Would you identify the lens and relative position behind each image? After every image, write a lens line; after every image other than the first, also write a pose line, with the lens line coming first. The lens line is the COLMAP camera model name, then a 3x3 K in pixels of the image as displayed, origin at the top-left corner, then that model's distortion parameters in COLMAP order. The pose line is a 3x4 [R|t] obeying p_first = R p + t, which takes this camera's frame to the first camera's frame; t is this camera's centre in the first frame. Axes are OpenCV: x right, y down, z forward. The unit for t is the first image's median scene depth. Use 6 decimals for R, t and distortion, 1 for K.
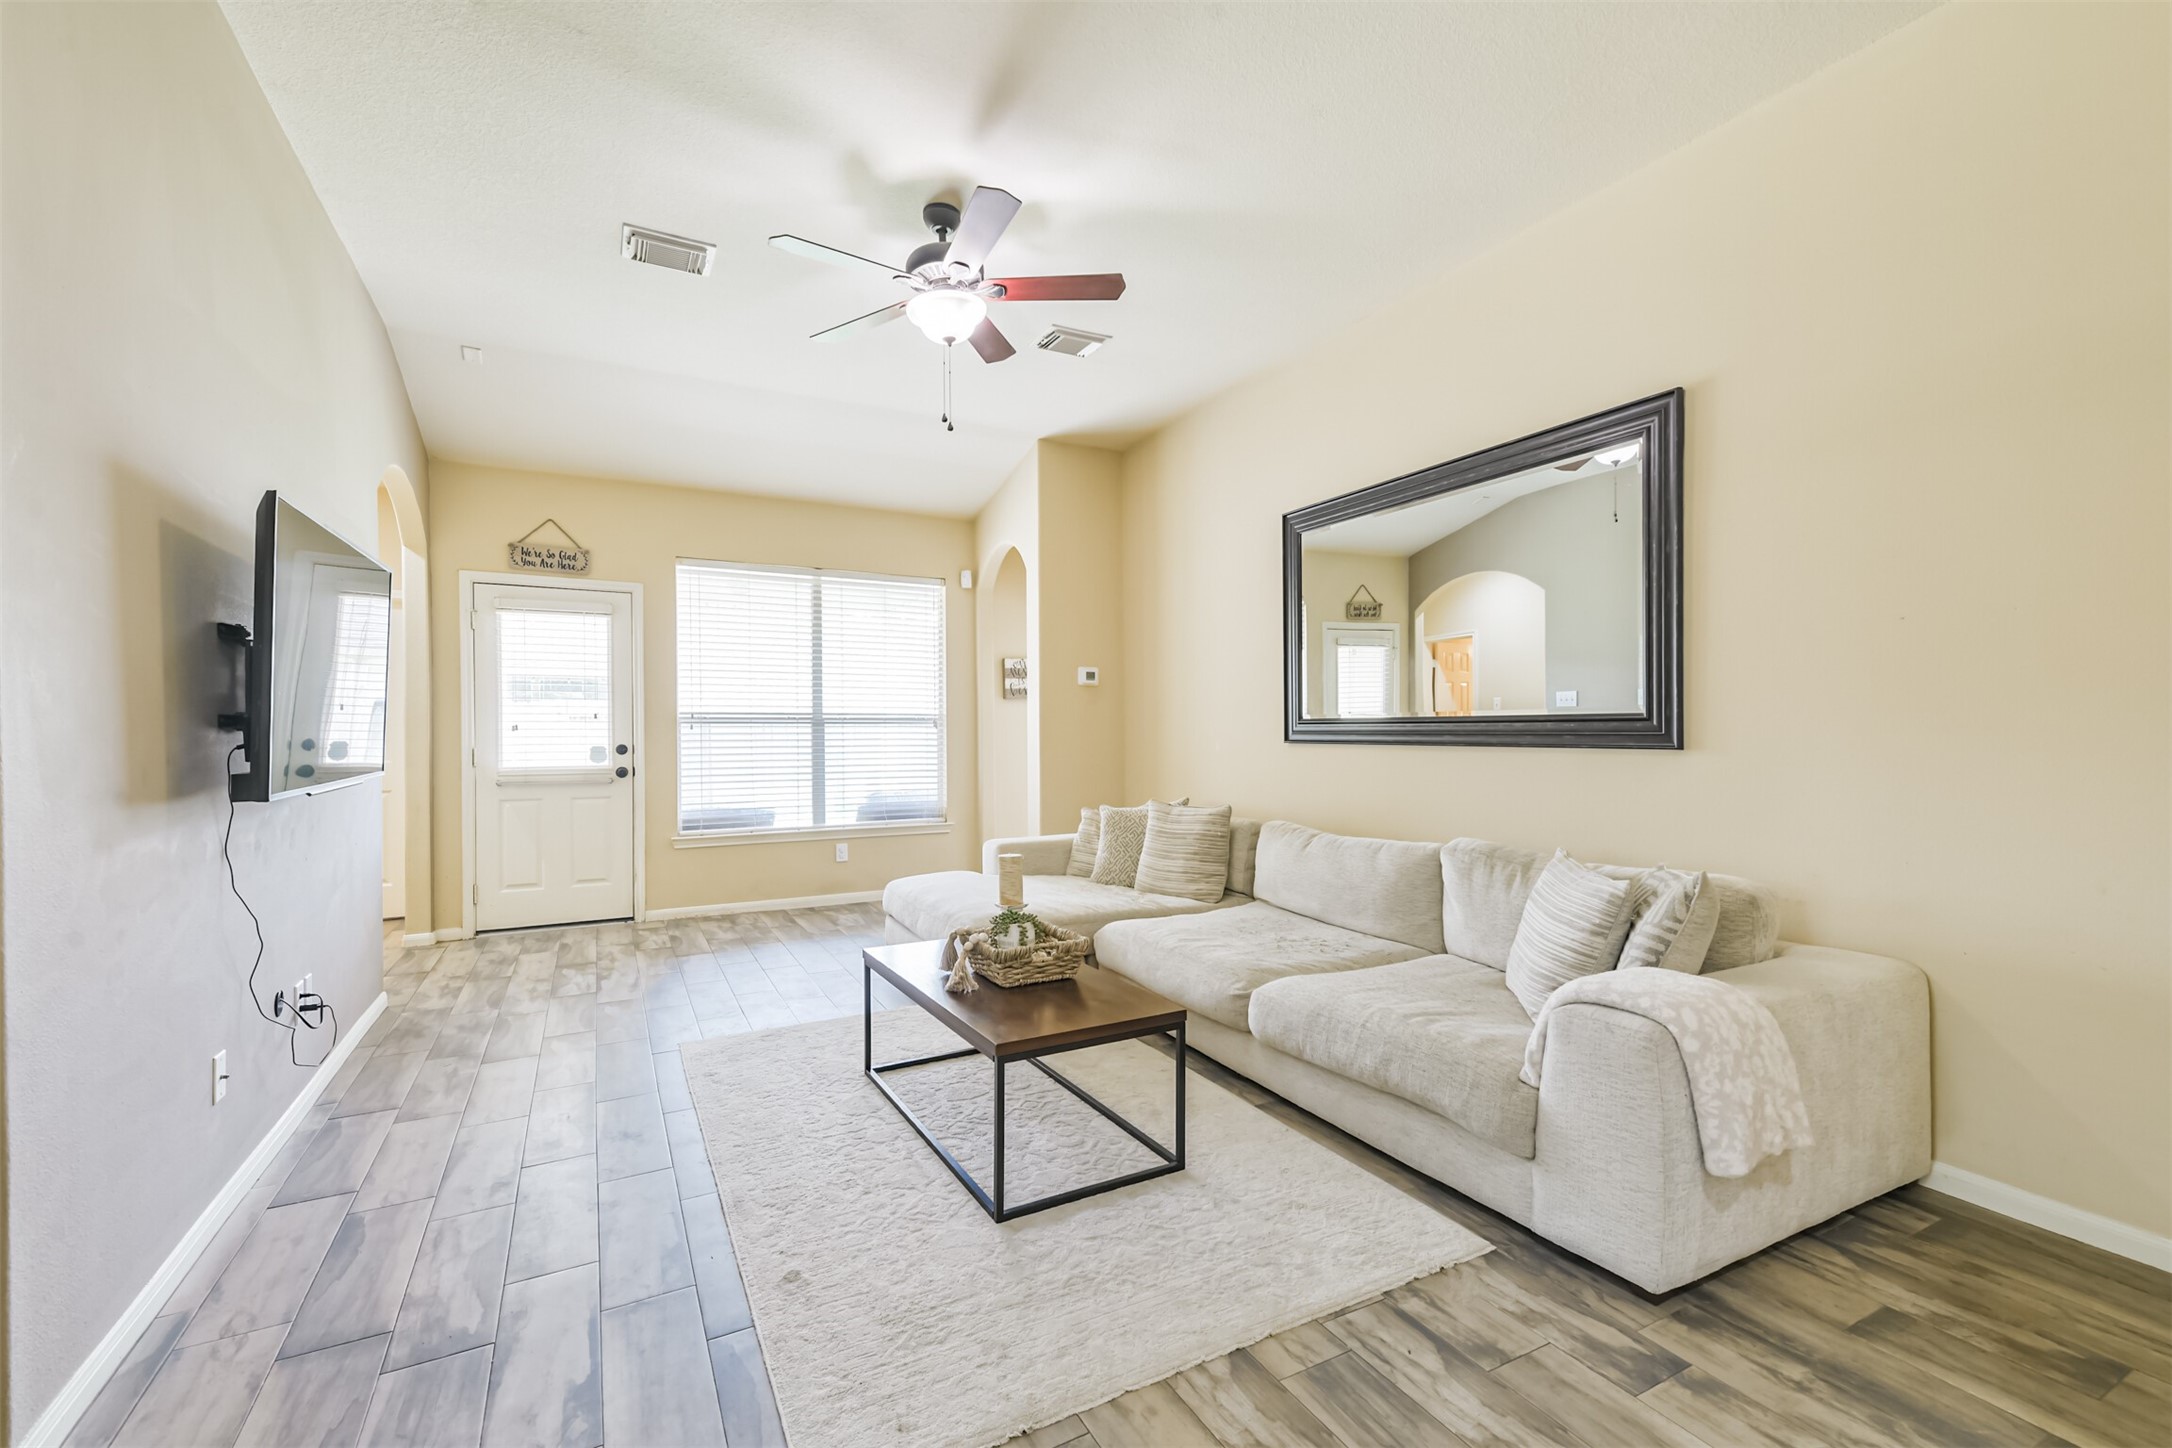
lens RADIAL K [[929.6, 0, 1084.7], [0, 929.6, 733.6], [0, 0, 1]] dist [0.018671, -0.000352]
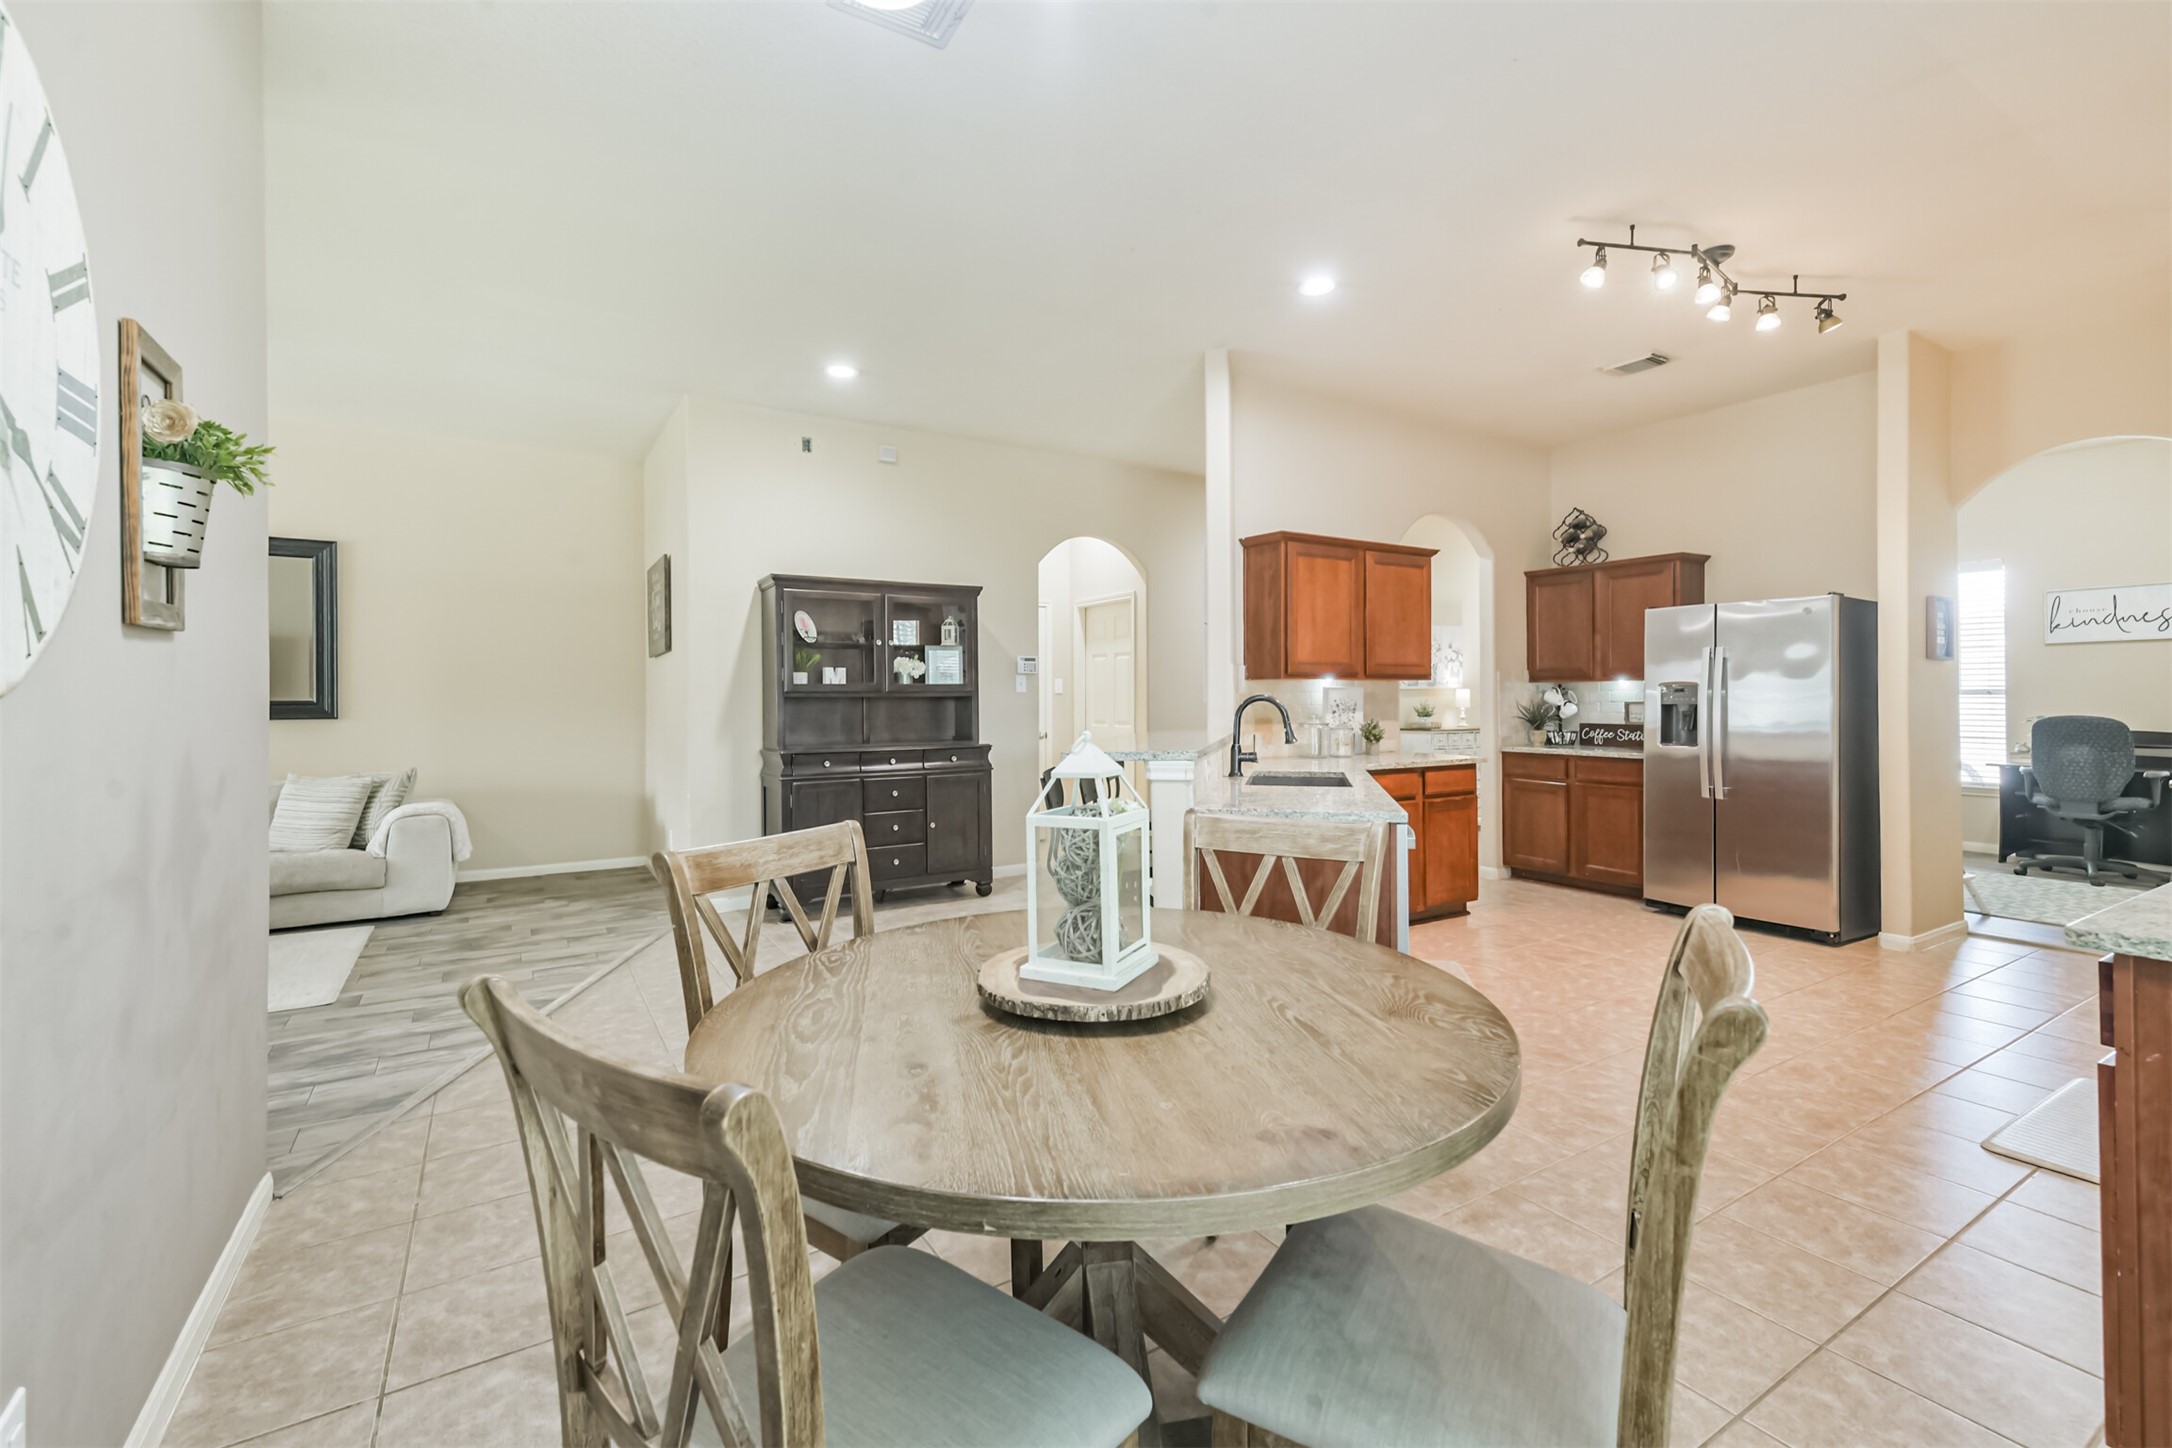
lens RADIAL K [[928.5, 0, 1084.9], [0, 928.5, 692.0], [0, 0, 1]] dist [0.024186, -0.000646]
pose [[-0.073923, 0.007215, 0.997238, -0.928159], [0.007637, 0.999949, -0.006668, -0.010525], [-0.997235, 0.007123, -0.073974, -0.285579]]
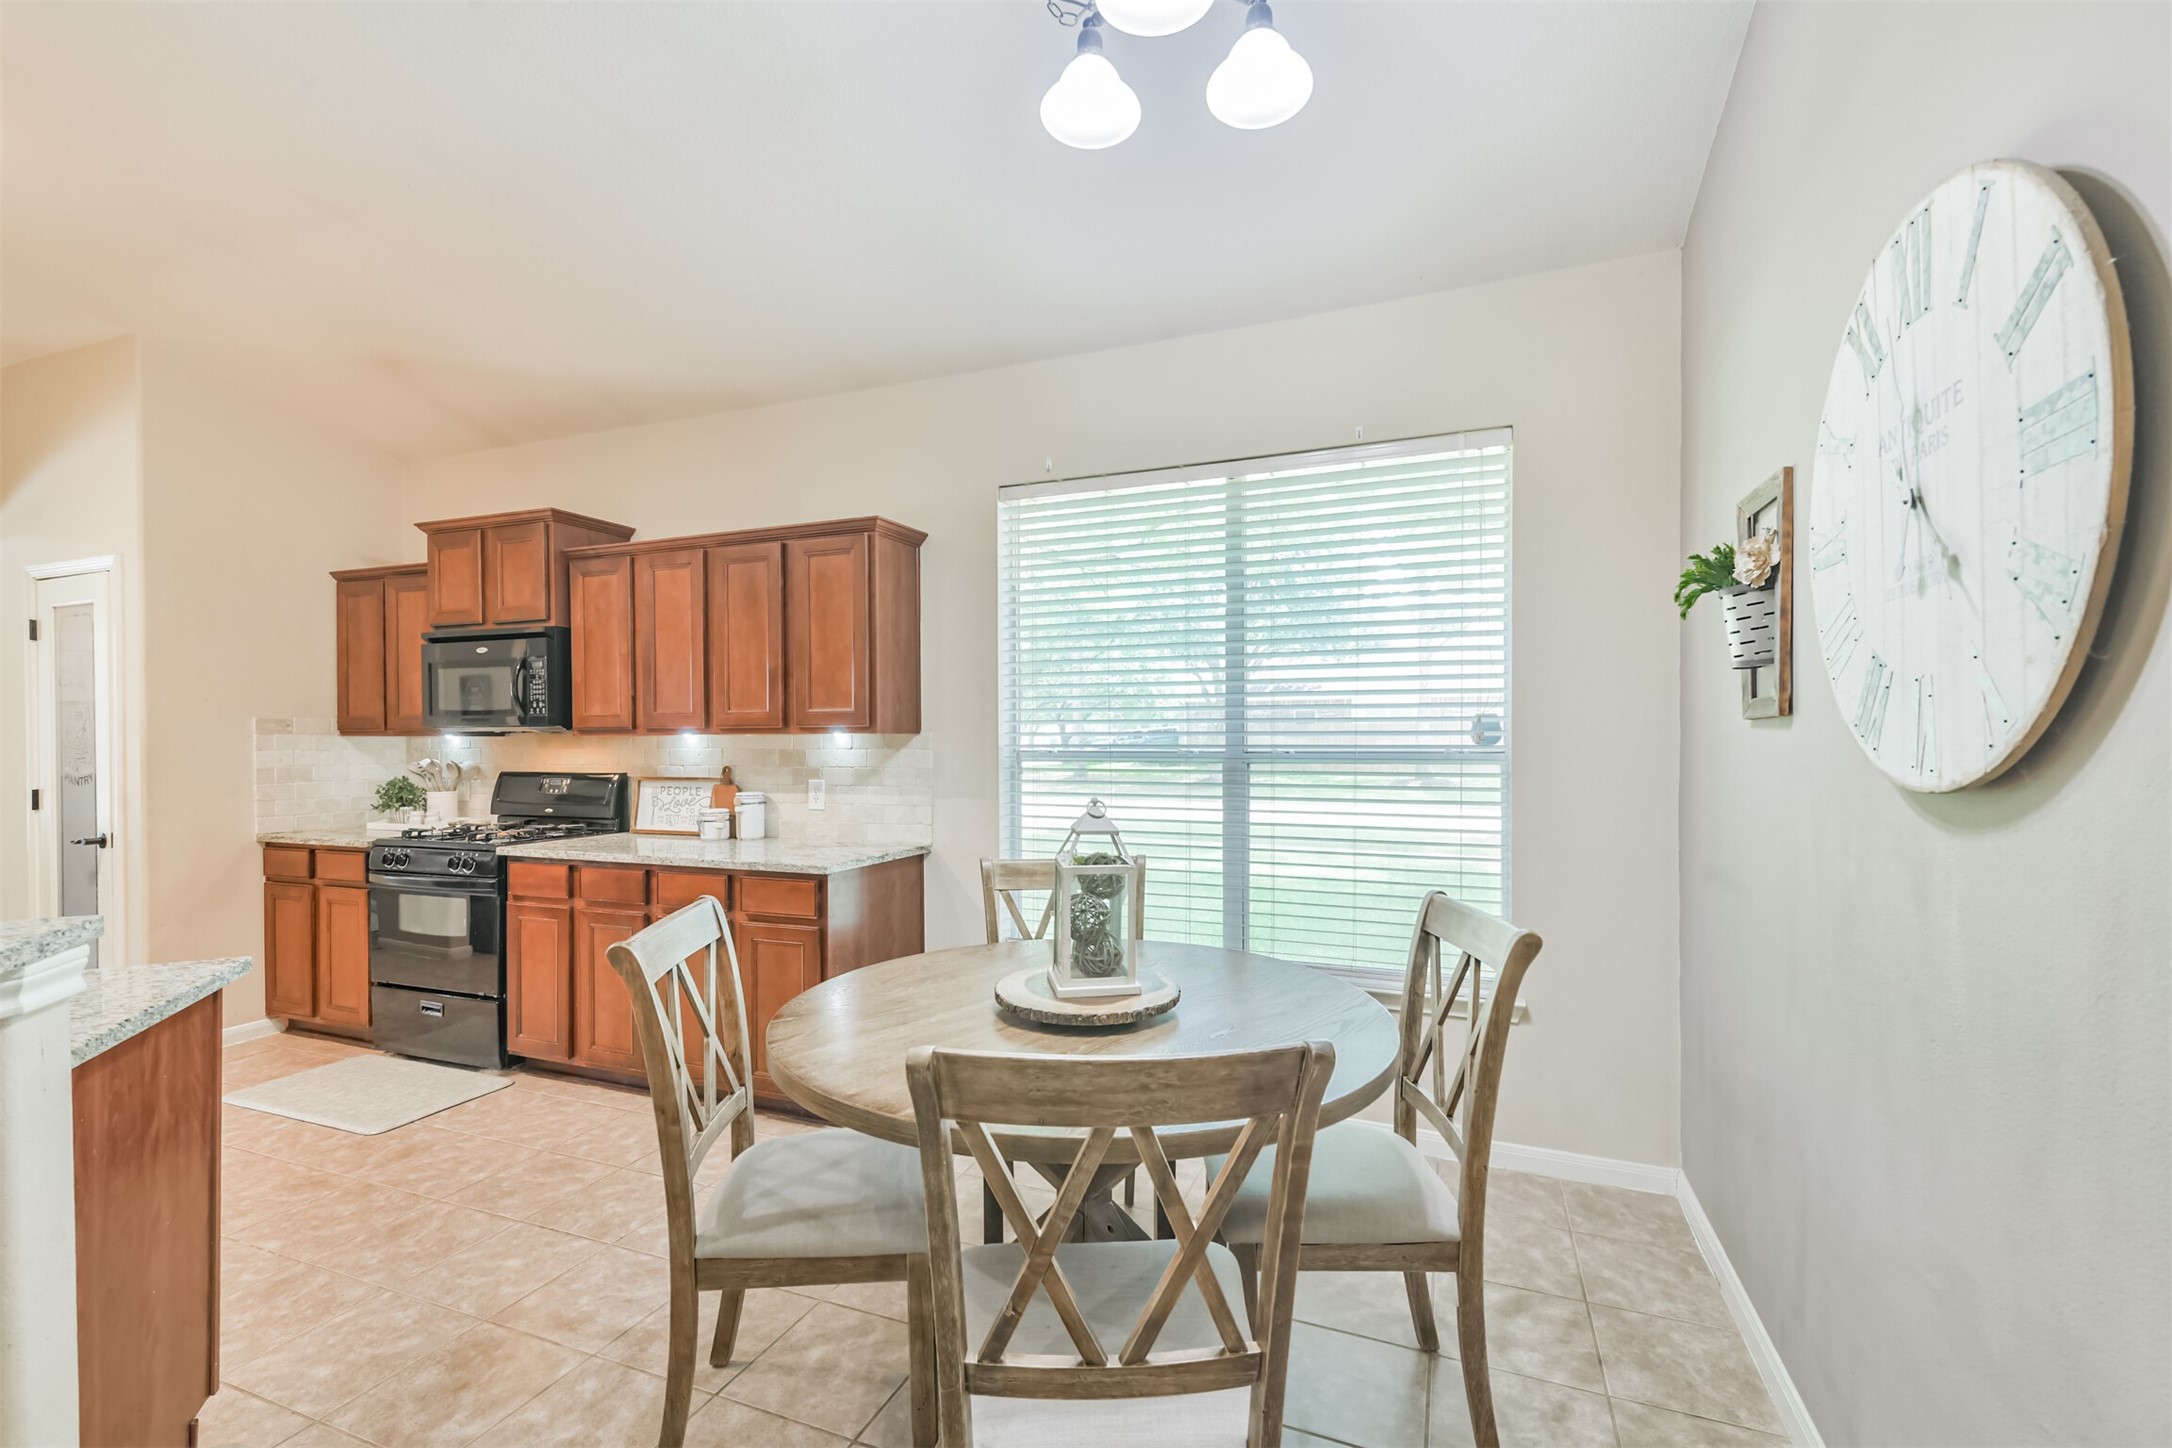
lens RADIAL K [[927.0, 0, 1090.0], [0, 927.0, 747.2], [0, 0, 1]] dist [0.021734, -0.000410]
pose [[-0.760395, 0.013345, -0.649324, -0.381242], [0.003992, 0.999866, 0.015875, -0.026565], [0.649448, 0.009480, -0.760347, -0.021785]]
